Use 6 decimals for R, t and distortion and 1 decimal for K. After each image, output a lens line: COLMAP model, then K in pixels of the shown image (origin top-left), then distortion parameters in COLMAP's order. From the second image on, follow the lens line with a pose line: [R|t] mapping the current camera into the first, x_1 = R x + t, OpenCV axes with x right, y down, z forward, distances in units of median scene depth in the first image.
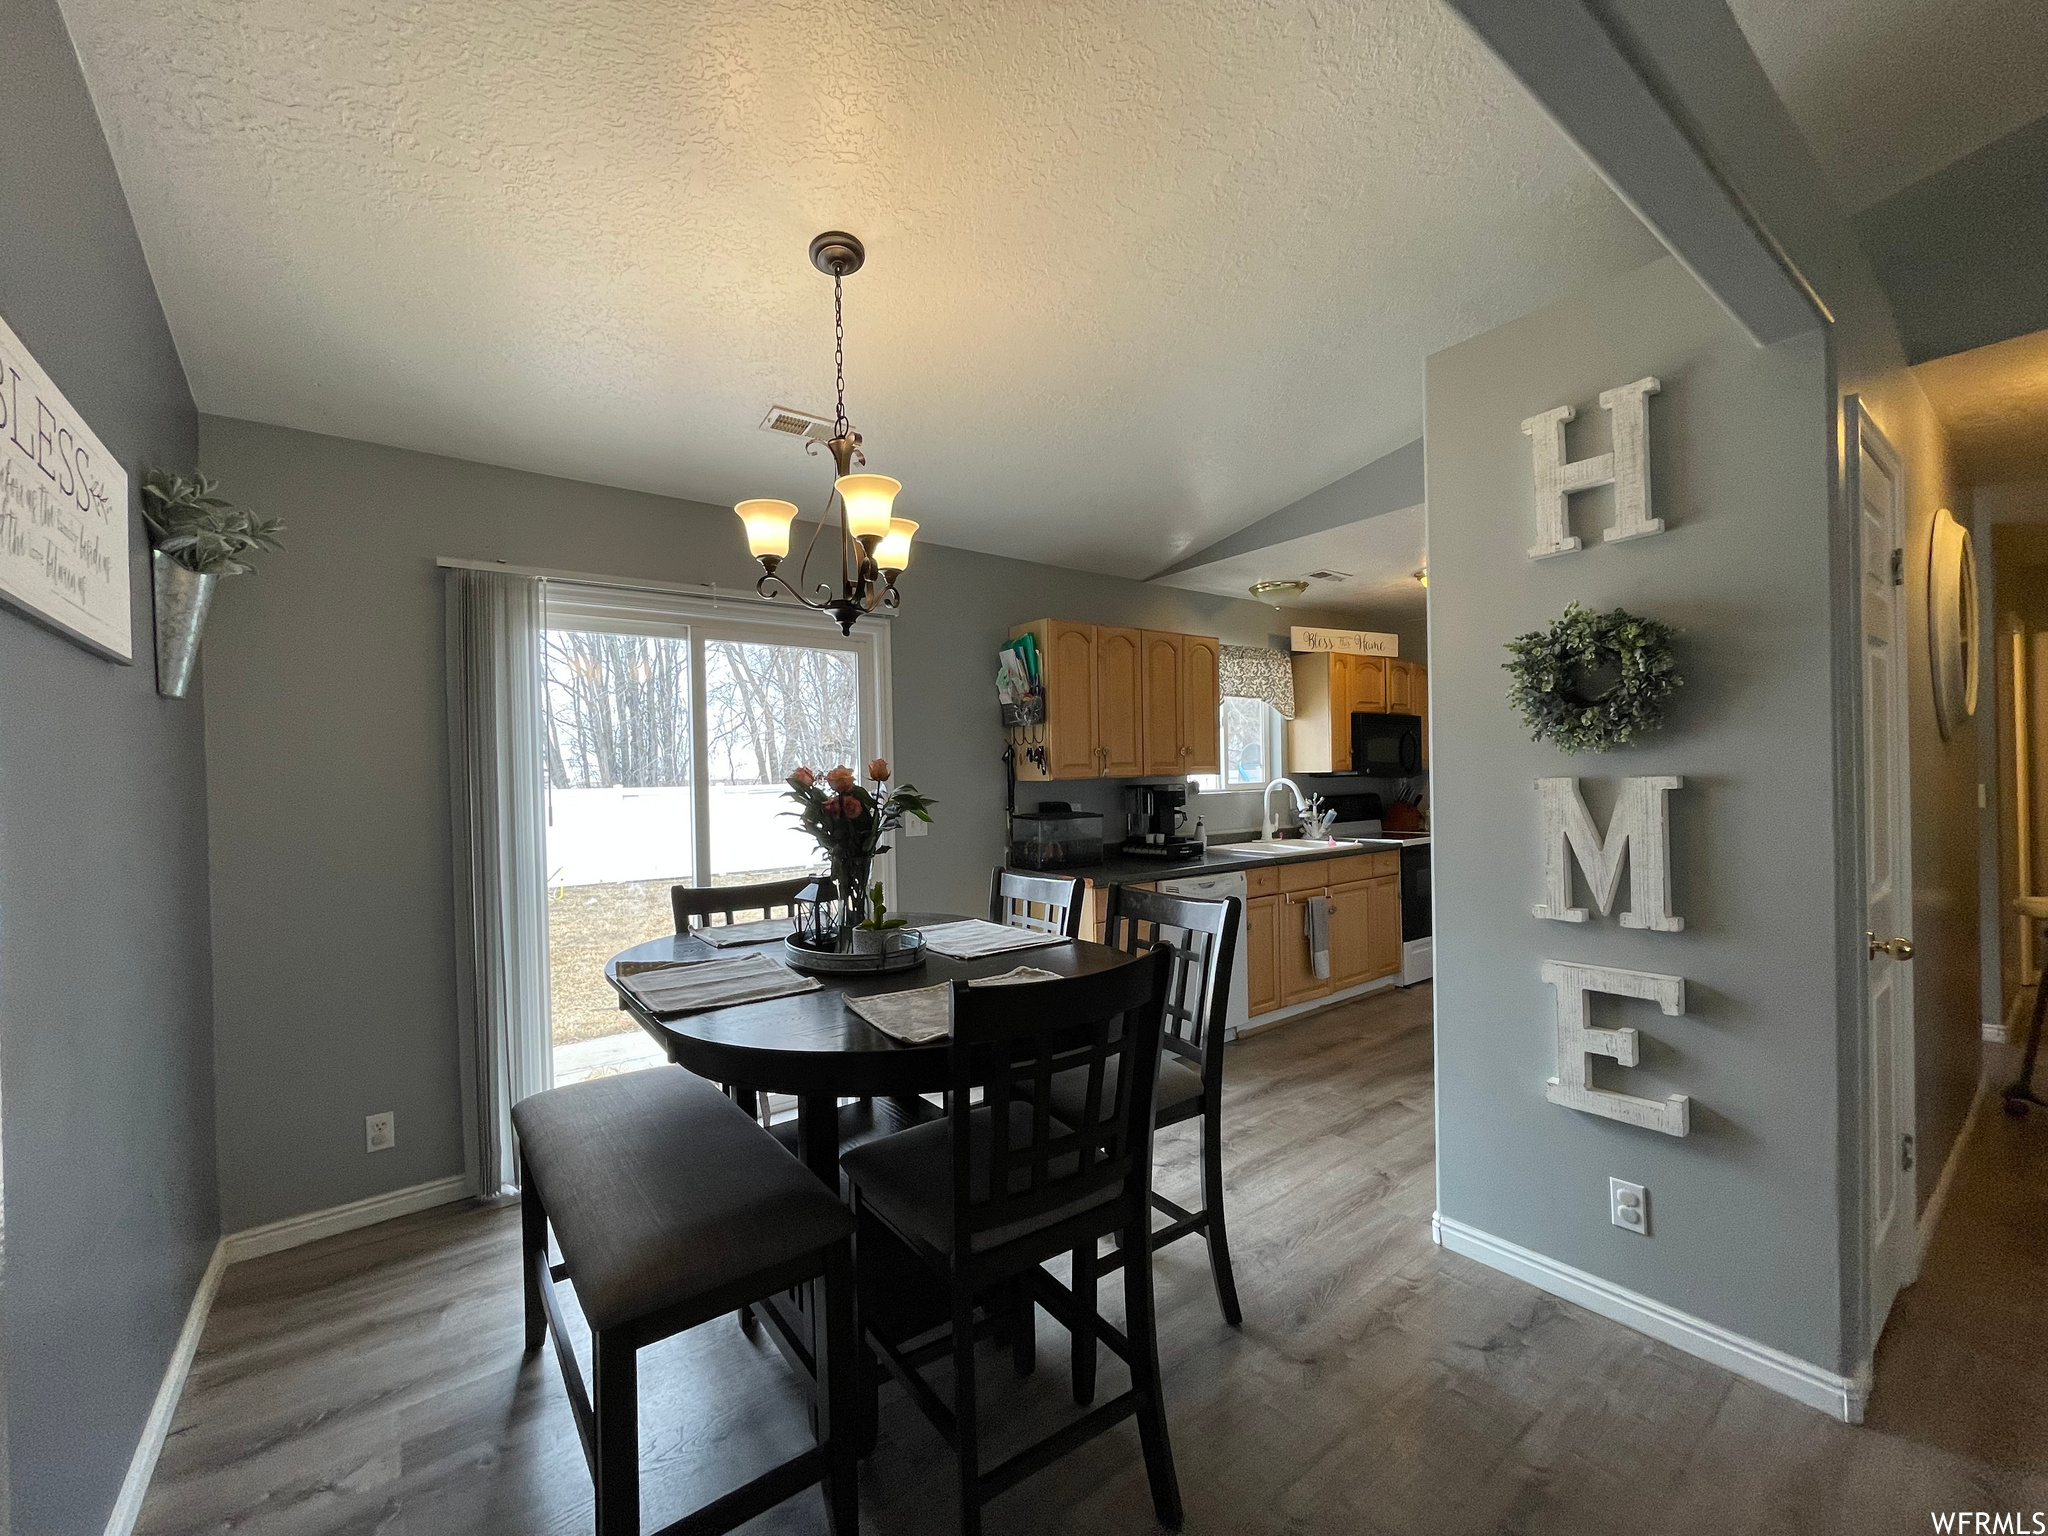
lens RADIAL K [[830.6, 0, 1018.6], [0, 830.6, 778.3], [0, 0, 1]] dist [-0.003488, 0.002022]
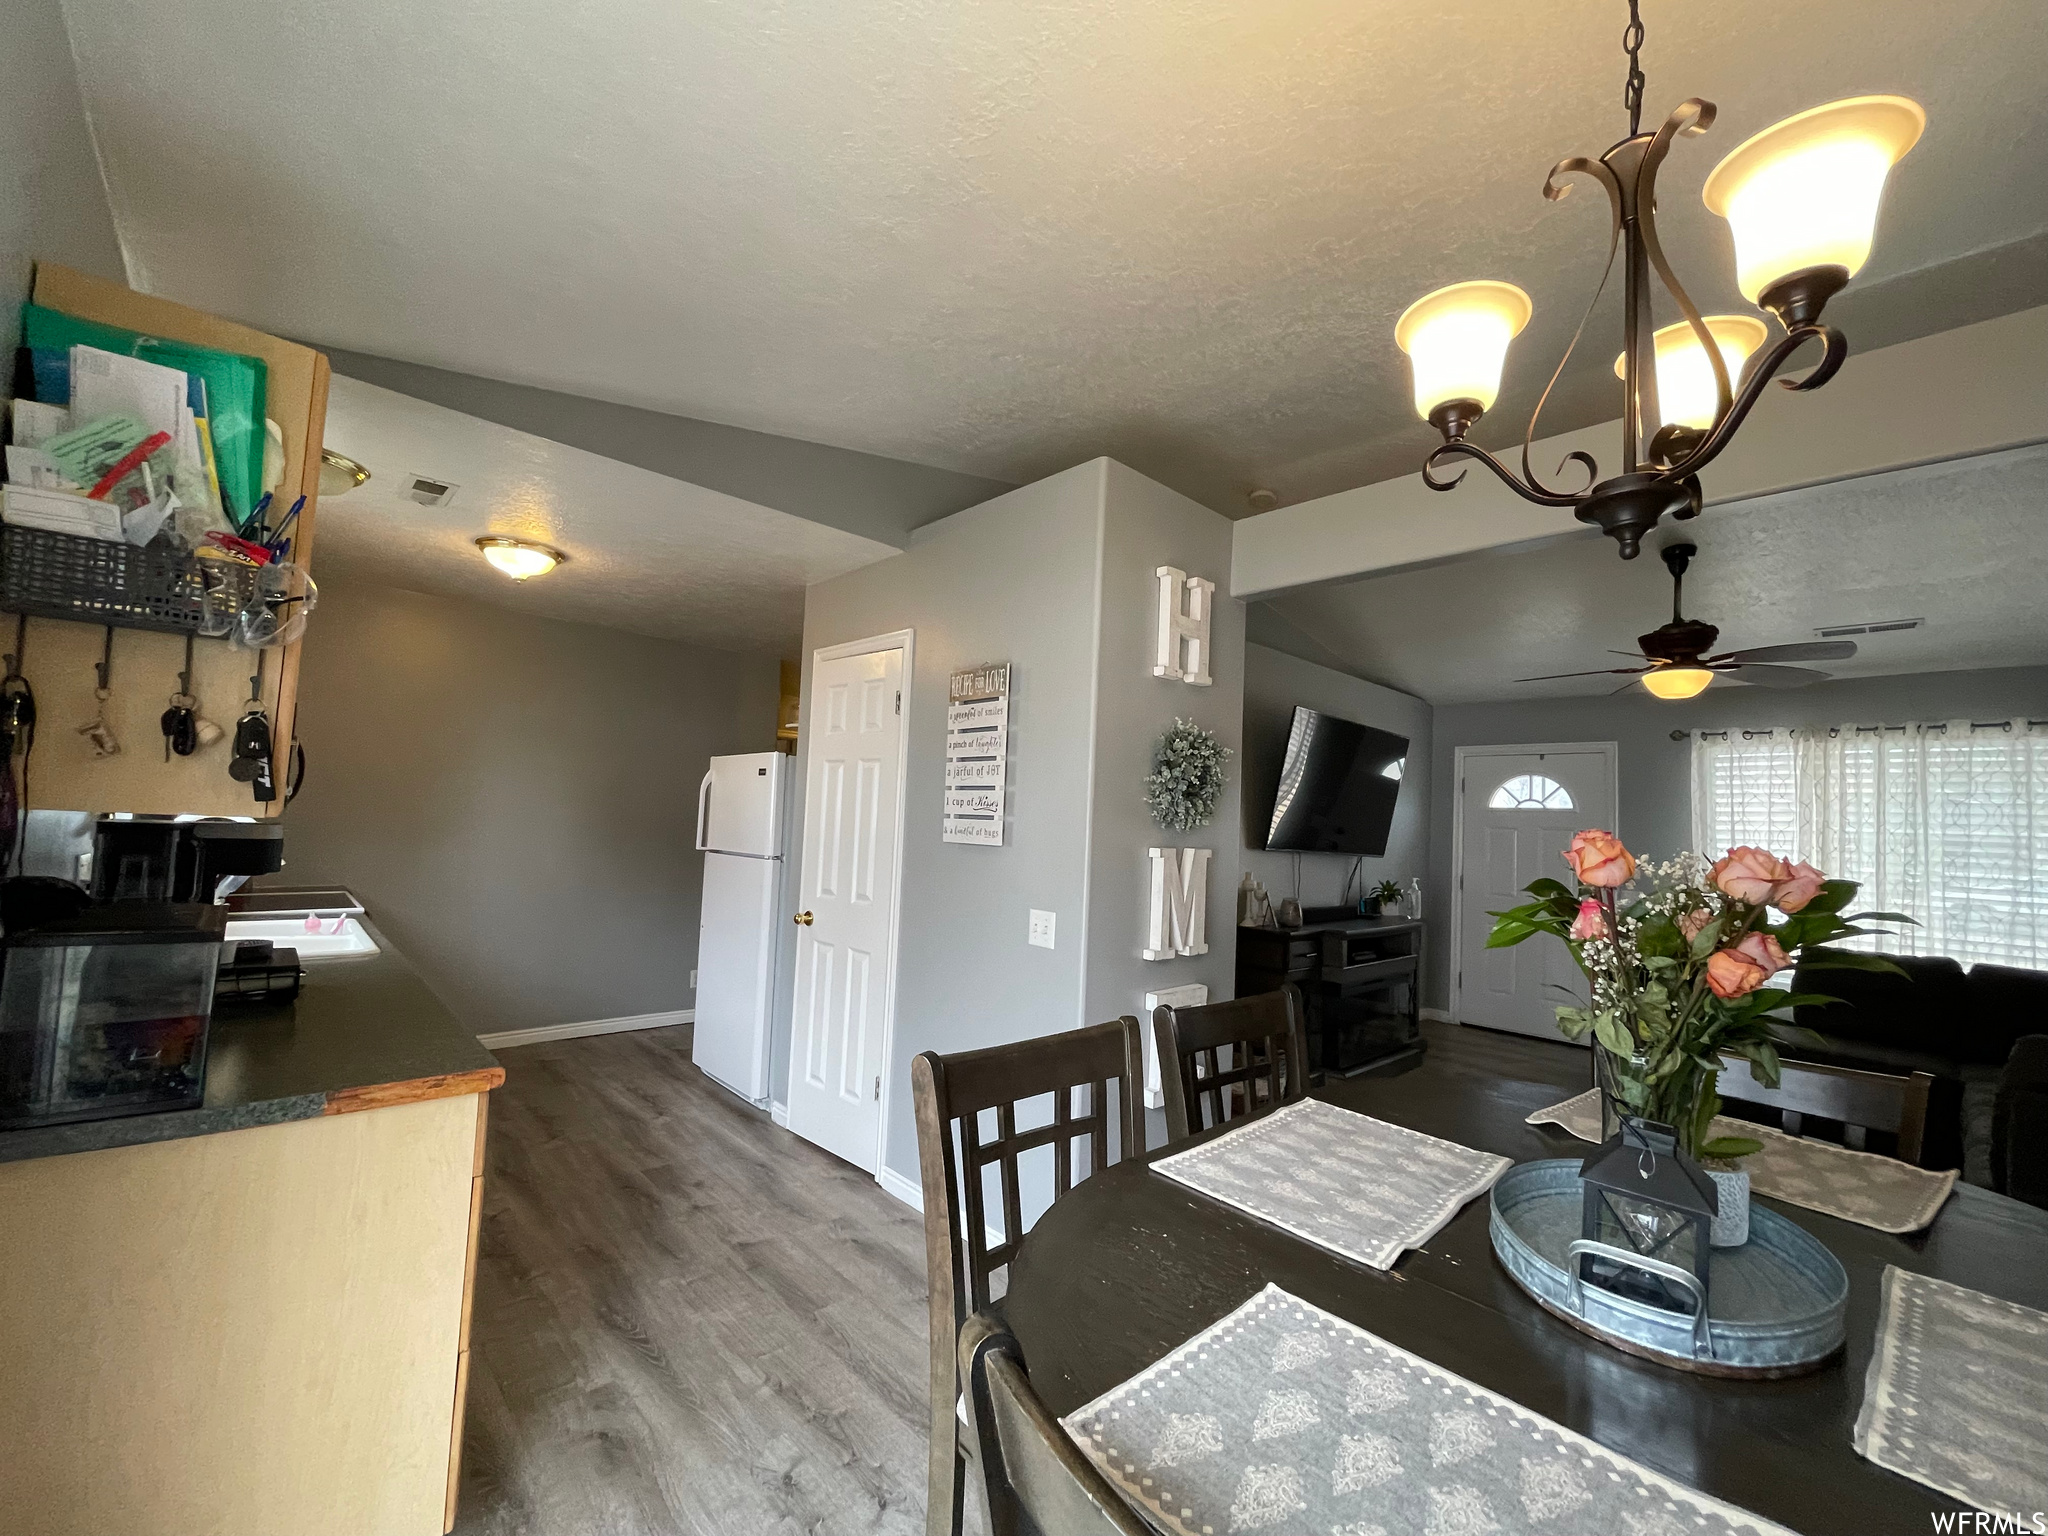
lens RADIAL K [[830.6, 0, 1015.7], [0, 830.6, 779.1], [0, 0, 1]] dist [-0.003488, 0.002022]
pose [[-0.103062, 0.071583, 0.992096, -0.295525], [-0.042331, 0.996188, -0.076276, 0.000375], [-0.993774, -0.049858, -0.099639, 0.648598]]
